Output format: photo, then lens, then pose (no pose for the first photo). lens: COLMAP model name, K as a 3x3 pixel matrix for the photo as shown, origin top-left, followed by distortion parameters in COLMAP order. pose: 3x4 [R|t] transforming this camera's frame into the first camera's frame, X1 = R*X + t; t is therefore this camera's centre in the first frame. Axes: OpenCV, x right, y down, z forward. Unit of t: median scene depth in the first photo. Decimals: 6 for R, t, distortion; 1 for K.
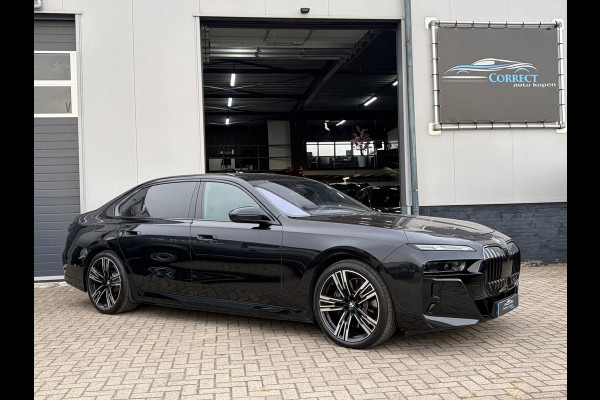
lens RADIAL K [[618.9, 0, 298.5], [0, 618.9, 204.8], [0, 0, 1]] dist [0.016231, 0.000000]
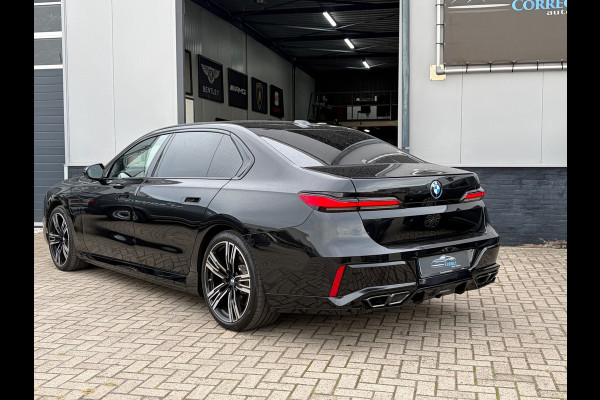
lens RADIAL K [[659.7, 0, 299.3], [0, 659.7, 203.4], [0, 0, 1]] dist [0.017583, 0.000000]
pose [[0.933154, 0.051516, -0.355767, 0.367289], [-0.024429, 0.996478, 0.080216, -0.015983], [0.358647, -0.066163, 0.931126, 0.109500]]
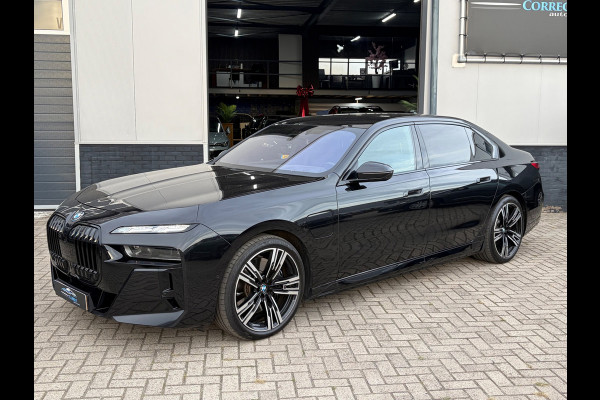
lens RADIAL K [[618.9, 0, 298.6], [0, 618.9, 200.8], [0, 0, 1]] dist [0.016231, 0.000000]
pose [[0.999185, 0.038805, -0.011094, 0.001276], [-0.036920, 0.989859, 0.137174, -0.034858], [0.016305, -0.136653, 0.990485, 0.059432]]
